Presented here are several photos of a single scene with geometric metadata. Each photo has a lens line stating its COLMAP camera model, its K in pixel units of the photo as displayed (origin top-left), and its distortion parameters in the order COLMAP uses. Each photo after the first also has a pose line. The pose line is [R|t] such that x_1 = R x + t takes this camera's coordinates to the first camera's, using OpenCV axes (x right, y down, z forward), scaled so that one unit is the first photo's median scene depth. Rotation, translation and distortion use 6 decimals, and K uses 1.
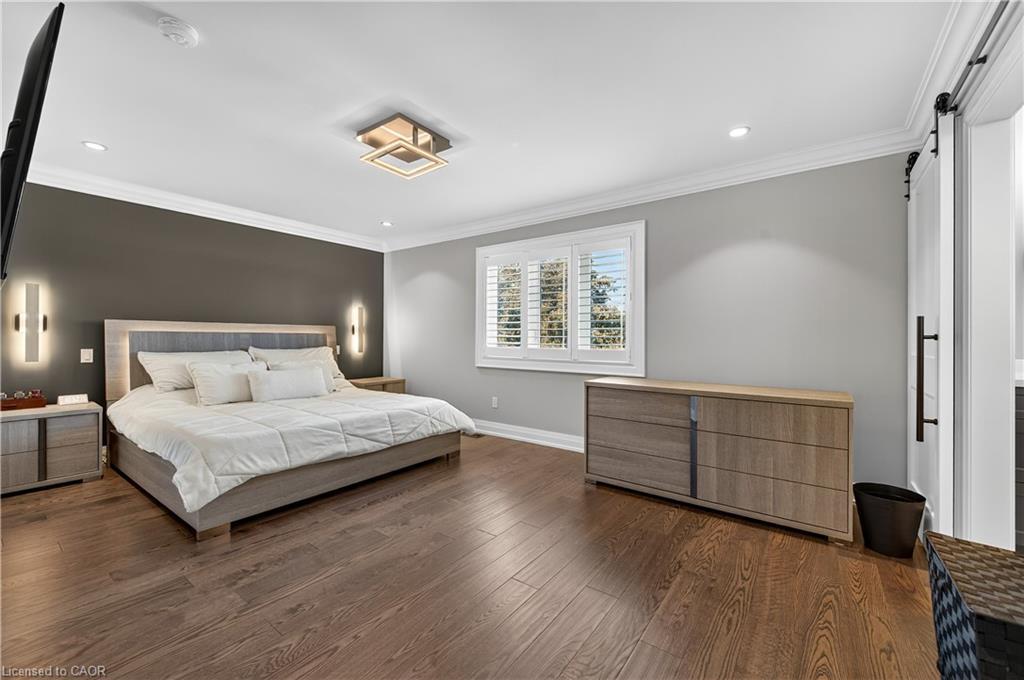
lens RADIAL K [[403.8, 0, 513.9], [0, 403.8, 340.7], [0, 0, 1]] dist [0.000019, 0.000030]
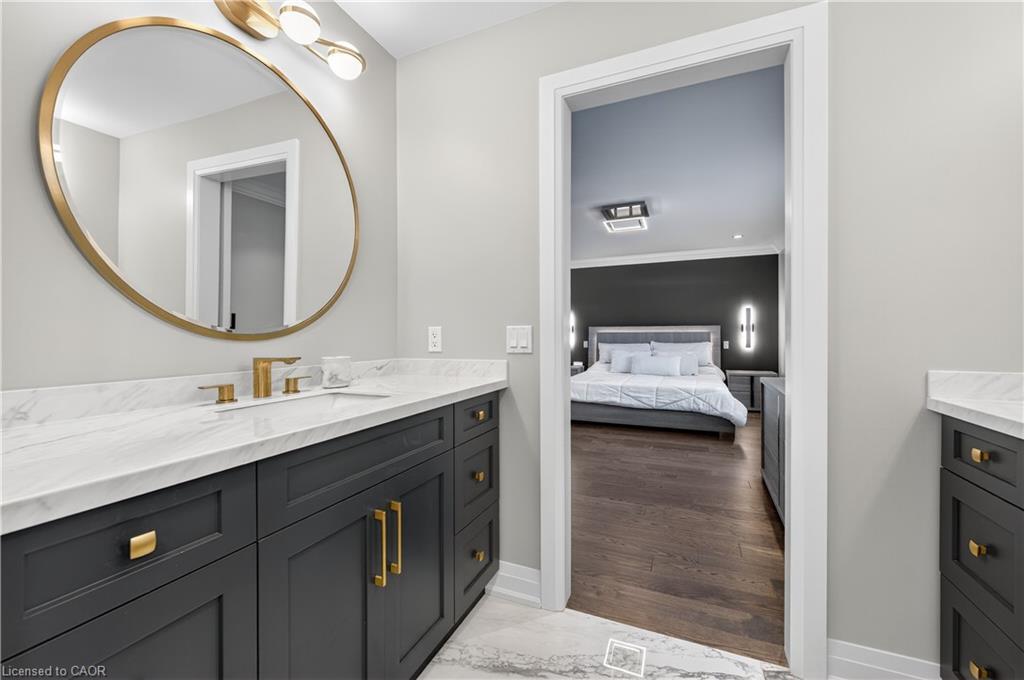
lens RADIAL K [[403.8, 0, 515.2], [0, 403.8, 337.1], [0, 0, 1]] dist [0.000019, 0.000030]
pose [[0.228601, -0.000030, -0.973520, 0.906647], [-0.002673, 0.999996, -0.000659, 0.002344], [0.973516, 0.002753, 0.228600, 0.151743]]
